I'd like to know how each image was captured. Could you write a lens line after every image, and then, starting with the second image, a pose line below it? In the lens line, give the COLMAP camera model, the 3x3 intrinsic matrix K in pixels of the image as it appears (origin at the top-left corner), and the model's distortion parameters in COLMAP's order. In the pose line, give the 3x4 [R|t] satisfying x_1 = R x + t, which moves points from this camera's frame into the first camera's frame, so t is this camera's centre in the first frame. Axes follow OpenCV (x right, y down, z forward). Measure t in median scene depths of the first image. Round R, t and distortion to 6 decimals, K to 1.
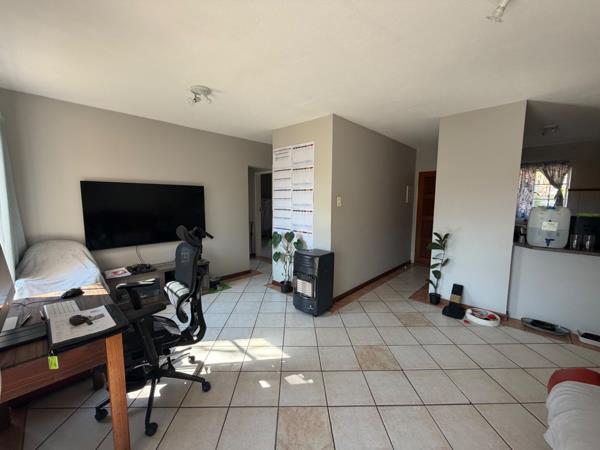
lens RADIAL K [[238.1, 0, 299.5], [0, 238.1, 225.3], [0, 0, 1]] dist [-0.002521, 0.000554]
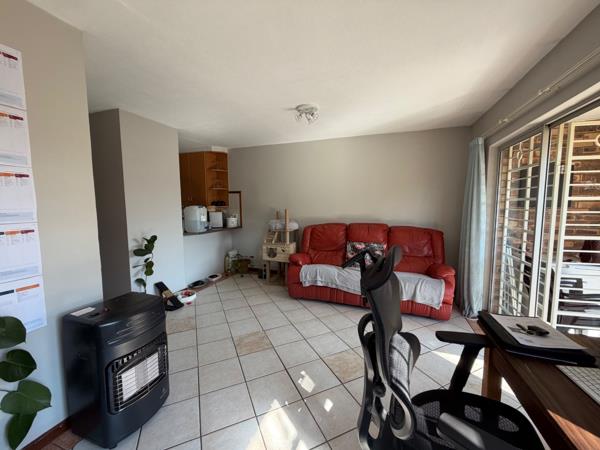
lens RADIAL K [[238.1, 0, 297.2], [0, 238.1, 225.6], [0, 0, 1]] dist [-0.002521, 0.000554]
pose [[-0.390230, -0.089508, 0.916356, -0.553968], [0.098587, 0.985479, 0.138243, -0.089803], [-0.915424, 0.144287, -0.375740, 0.860746]]
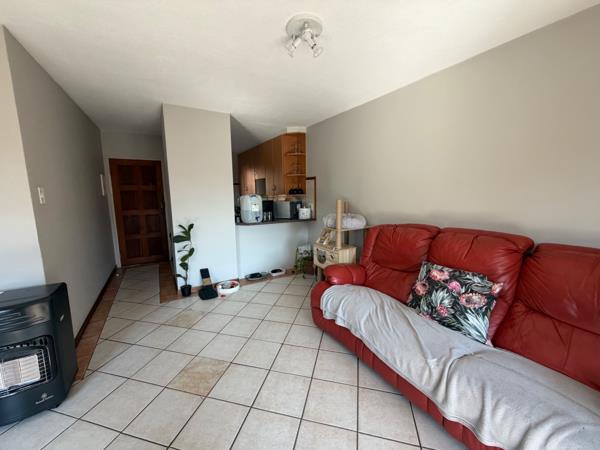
lens RADIAL K [[238.1, 0, 296.6], [0, 238.1, 224.1], [0, 0, 1]] dist [-0.002521, 0.000554]
pose [[0.273057, -0.138870, 0.951922, -0.247586], [0.114169, 0.987211, 0.111269, -0.028487], [-0.955199, 0.078297, 0.285419, 0.284984]]
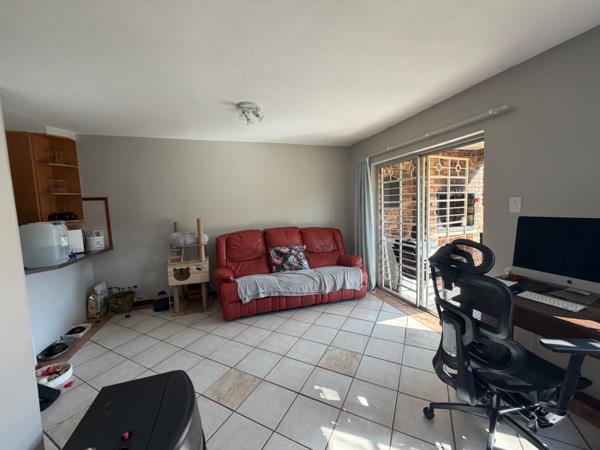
lens RADIAL K [[238.1, 0, 297.1], [0, 238.1, 225.5], [0, 0, 1]] dist [-0.002521, 0.000554]
pose [[-0.875632, -0.015295, 0.482736, -0.232435], [0.081403, 0.980526, 0.178723, -0.133426], [-0.476069, 0.195792, -0.857335, 1.148513]]
